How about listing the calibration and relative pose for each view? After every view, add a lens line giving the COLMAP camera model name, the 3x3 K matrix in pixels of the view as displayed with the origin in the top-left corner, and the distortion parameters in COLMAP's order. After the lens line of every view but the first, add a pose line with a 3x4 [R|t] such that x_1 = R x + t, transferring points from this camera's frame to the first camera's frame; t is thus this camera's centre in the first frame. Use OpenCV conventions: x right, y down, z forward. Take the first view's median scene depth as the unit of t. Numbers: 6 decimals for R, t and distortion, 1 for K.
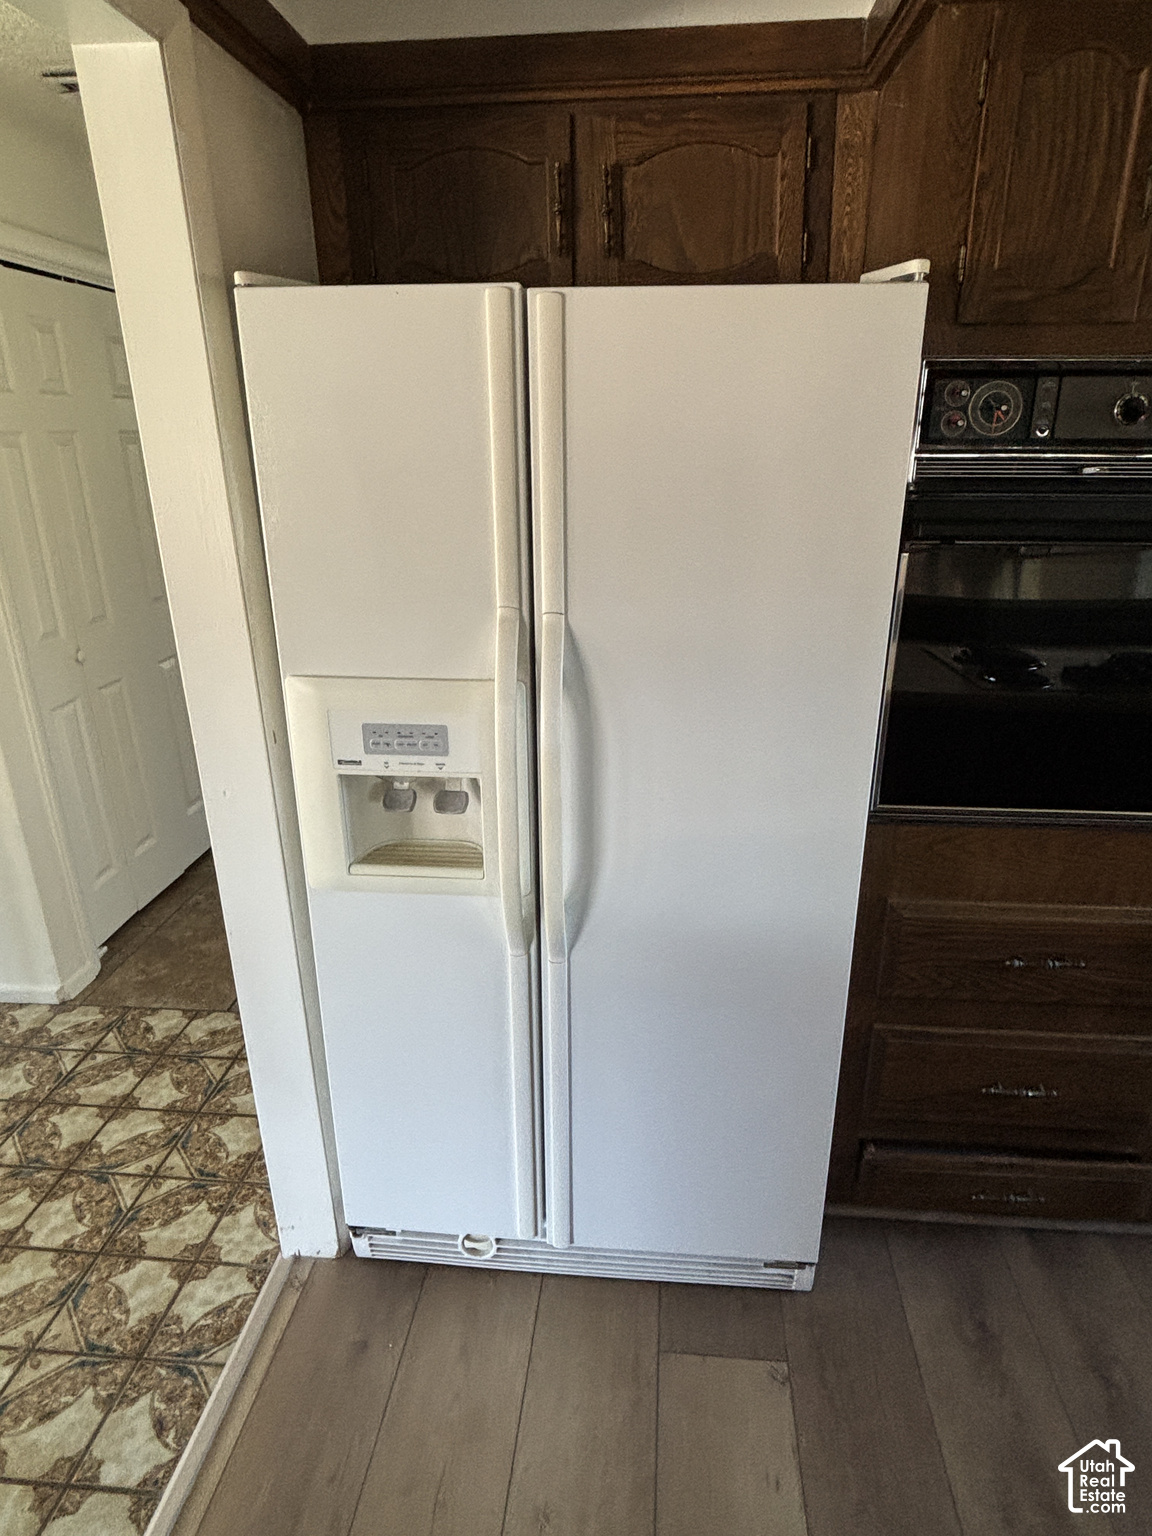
lens RADIAL K [[891.7, 0, 581.9], [0, 891.7, 748.5], [0, 0, 1]] dist [0.003659, -0.002132]
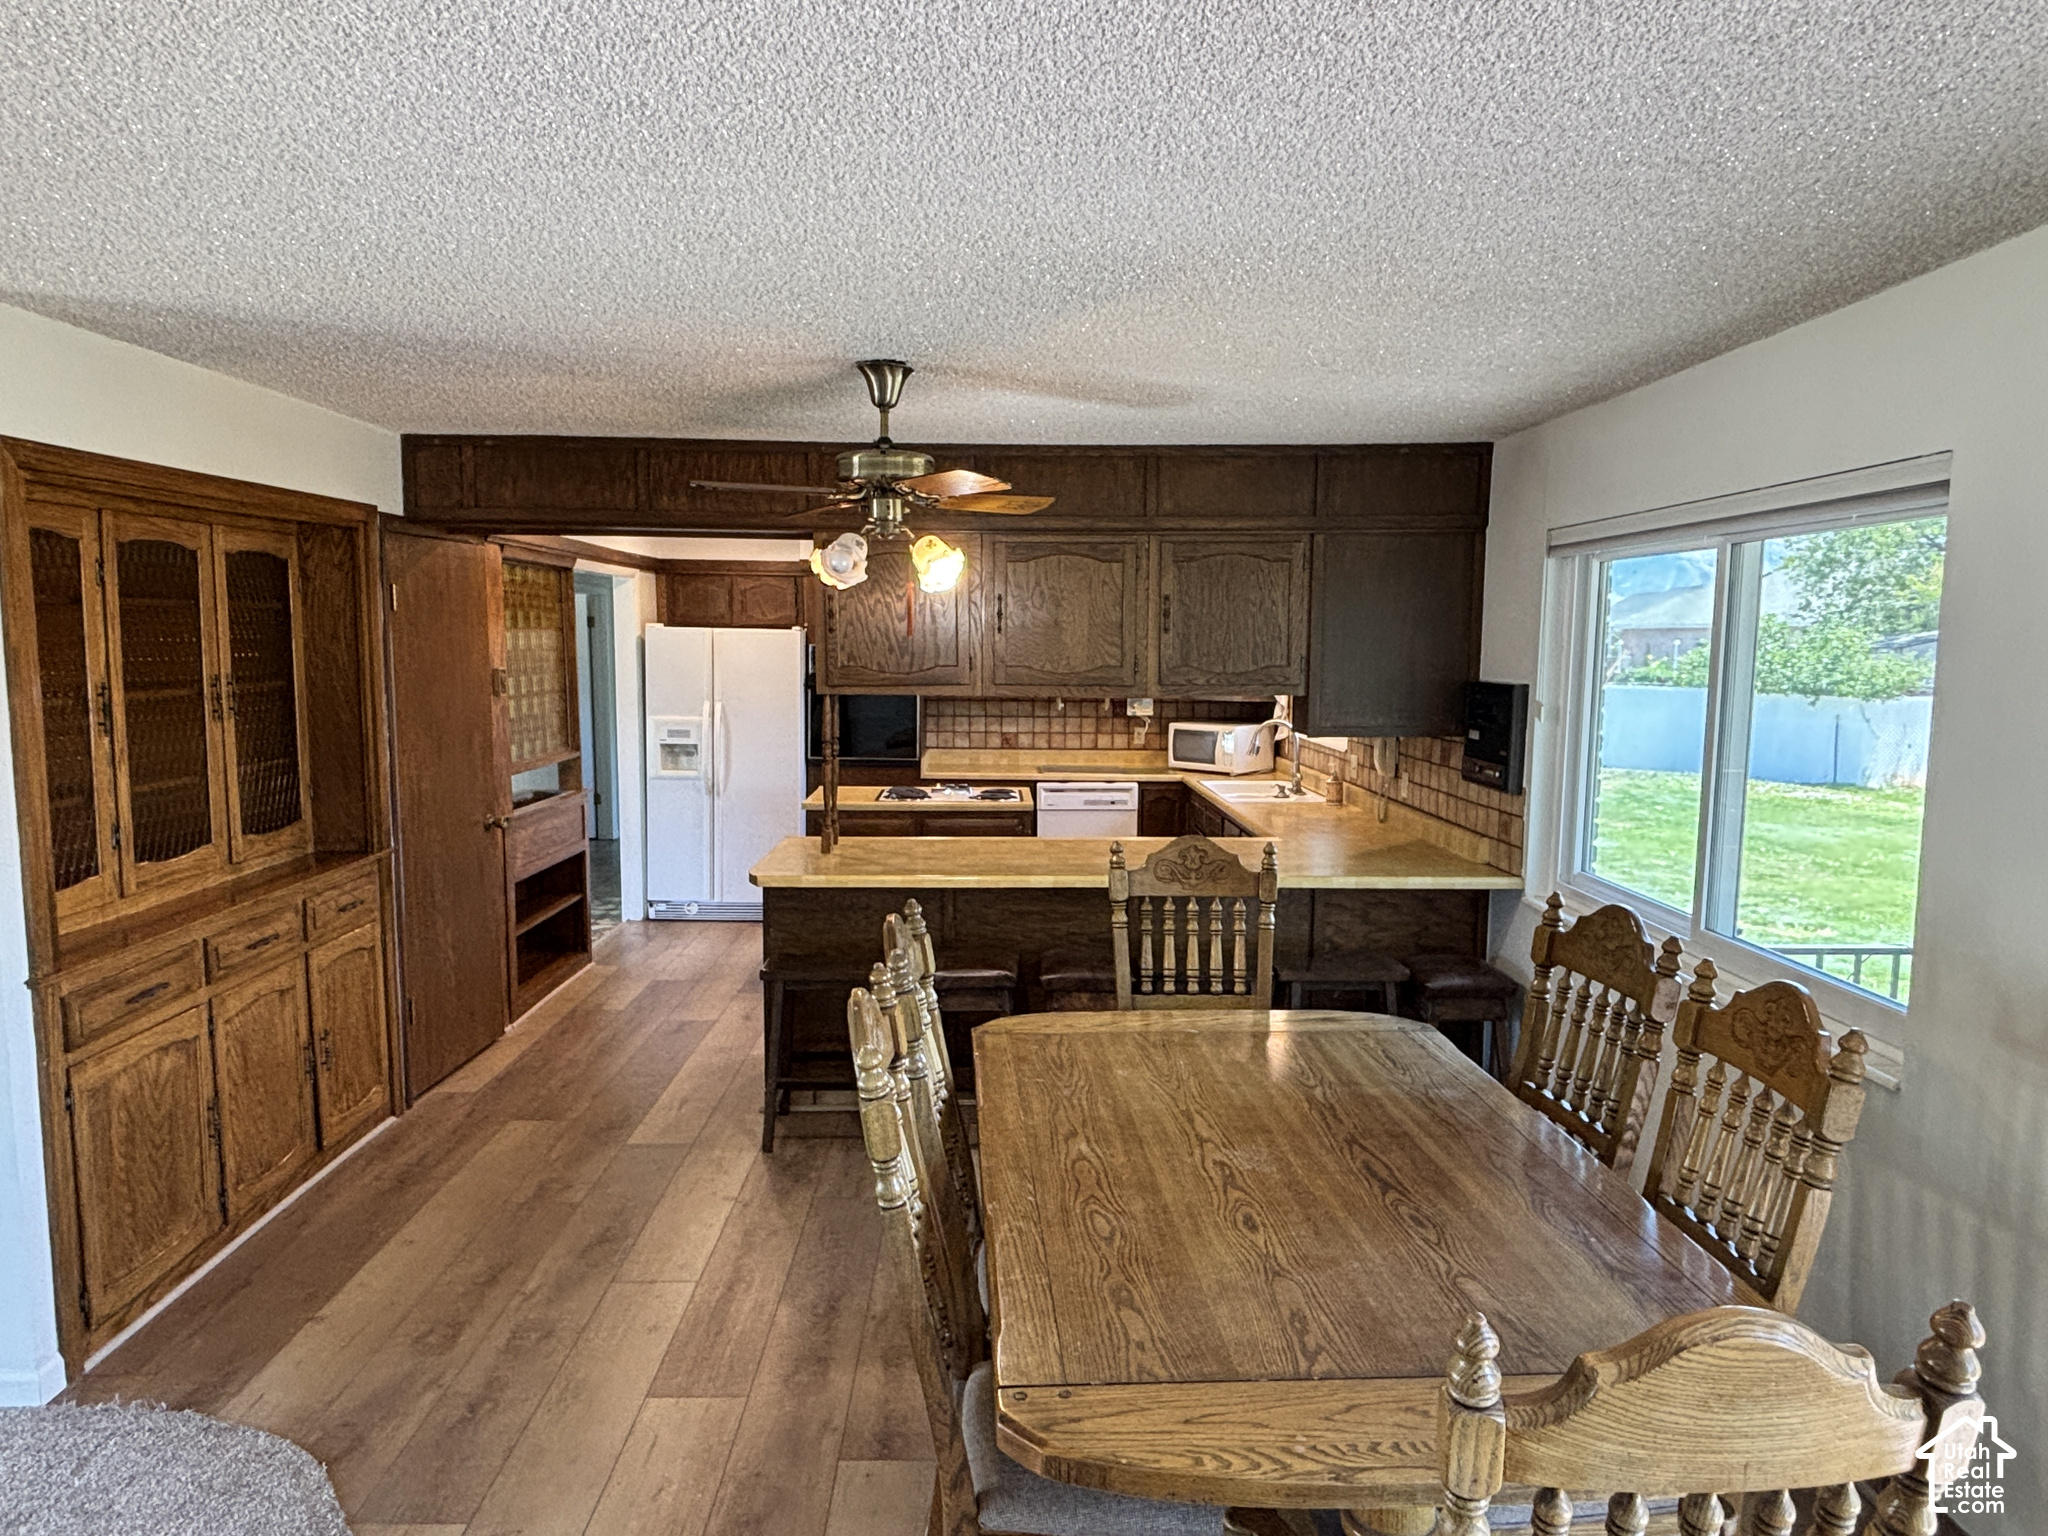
lens RADIAL K [[1287.6, 0, 1024.0], [0, 1287.6, 768.0], [0, 0, 1]] dist [0.005063, 0.001123]
pose [[0.993538, 0.010621, 0.113000, 0.261962], [0.017149, 0.970133, -0.241967, 0.601615], [-0.112195, 0.242341, 0.963682, -1.792421]]
